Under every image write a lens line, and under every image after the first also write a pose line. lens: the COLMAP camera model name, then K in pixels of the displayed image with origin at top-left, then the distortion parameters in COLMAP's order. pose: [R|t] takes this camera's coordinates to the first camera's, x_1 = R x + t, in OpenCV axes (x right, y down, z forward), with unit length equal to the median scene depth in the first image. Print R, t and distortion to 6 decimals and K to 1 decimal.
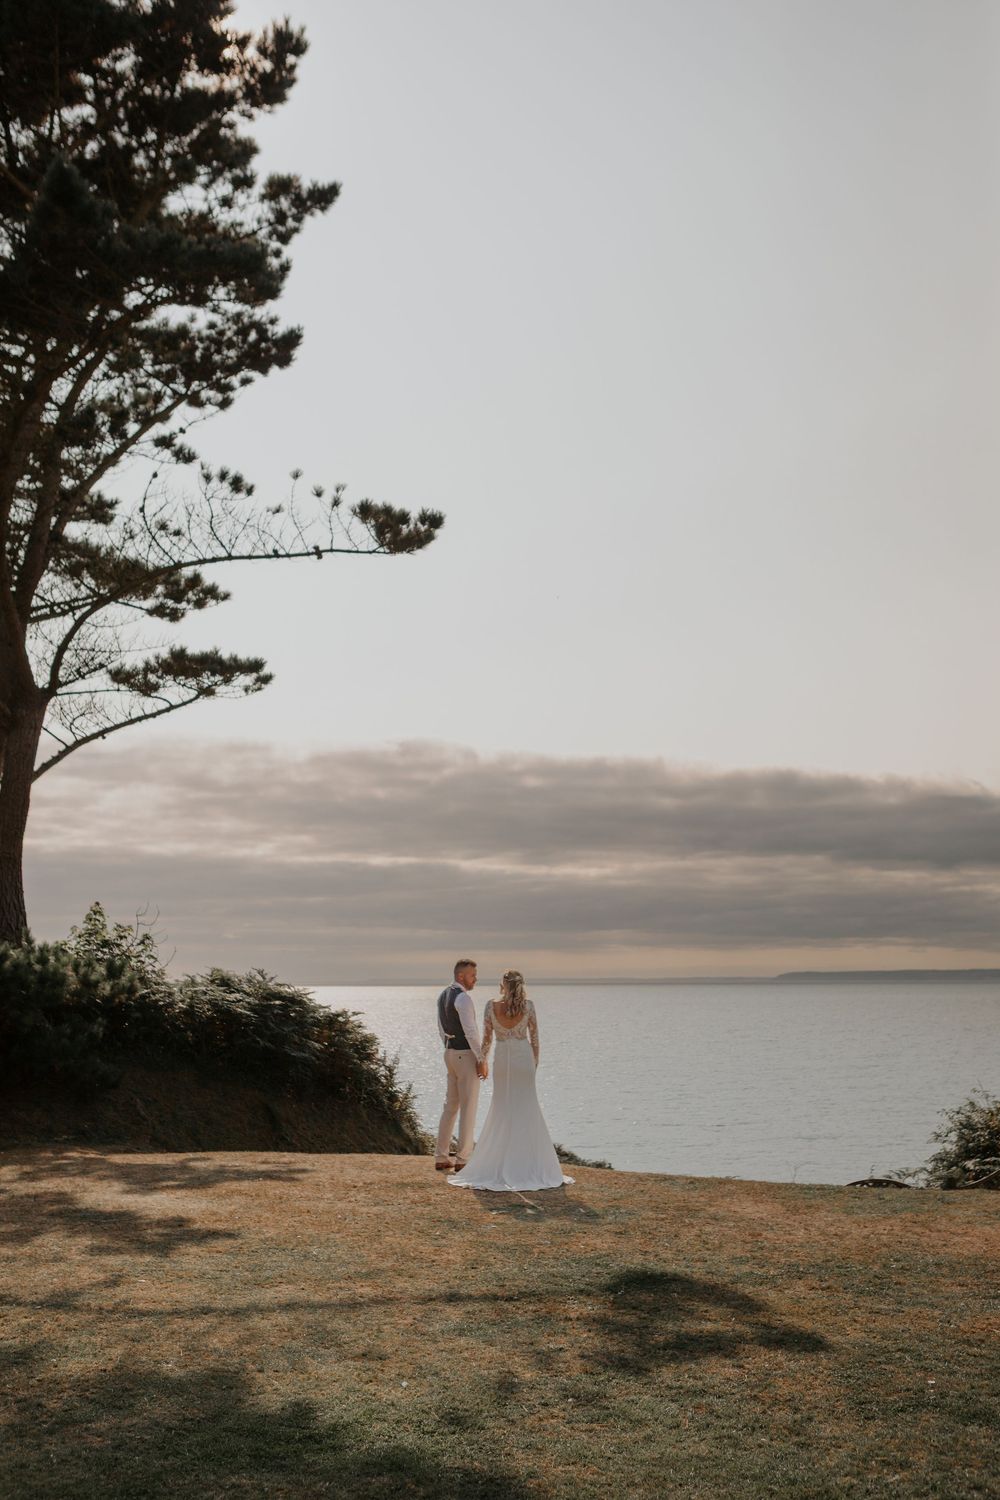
lens RADIAL K [[1494.8, 0, 500.0], [0, 1494.8, 750.0], [0, 0, 1]] dist [-0.002704, -0.004895]
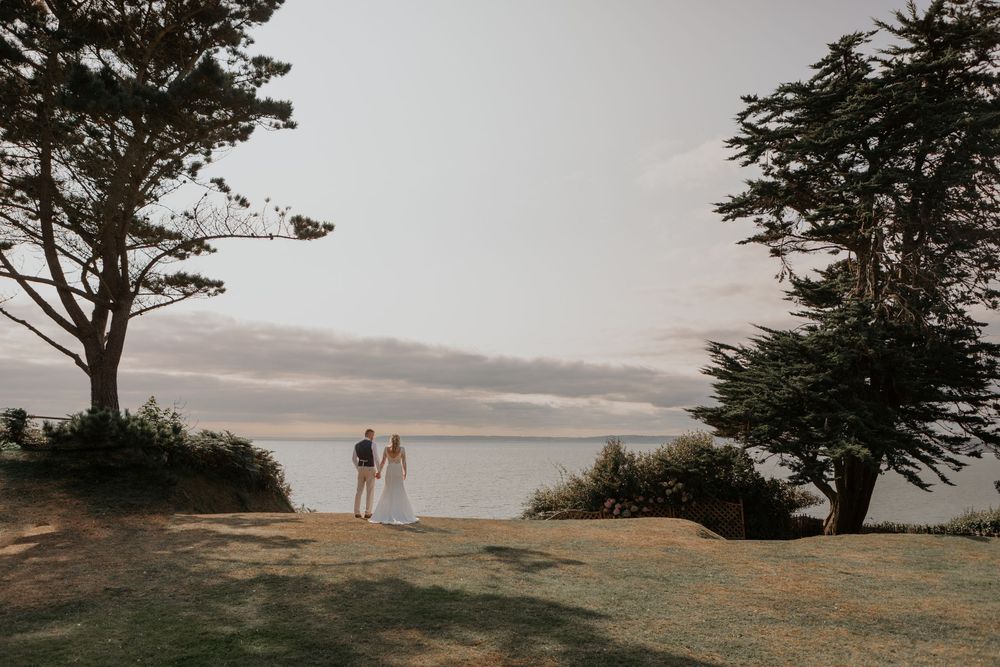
lens RADIAL K [[735.7, 0, 499.5], [0, 735.7, 356.8], [0, 0, 1]] dist [-0.040213, 0.000816]
pose [[0.940757, 0.050275, 0.335334, -0.156501], [-0.063863, 0.997519, 0.029612, -0.012592], [-0.333014, -0.049273, 0.941634, -0.098712]]
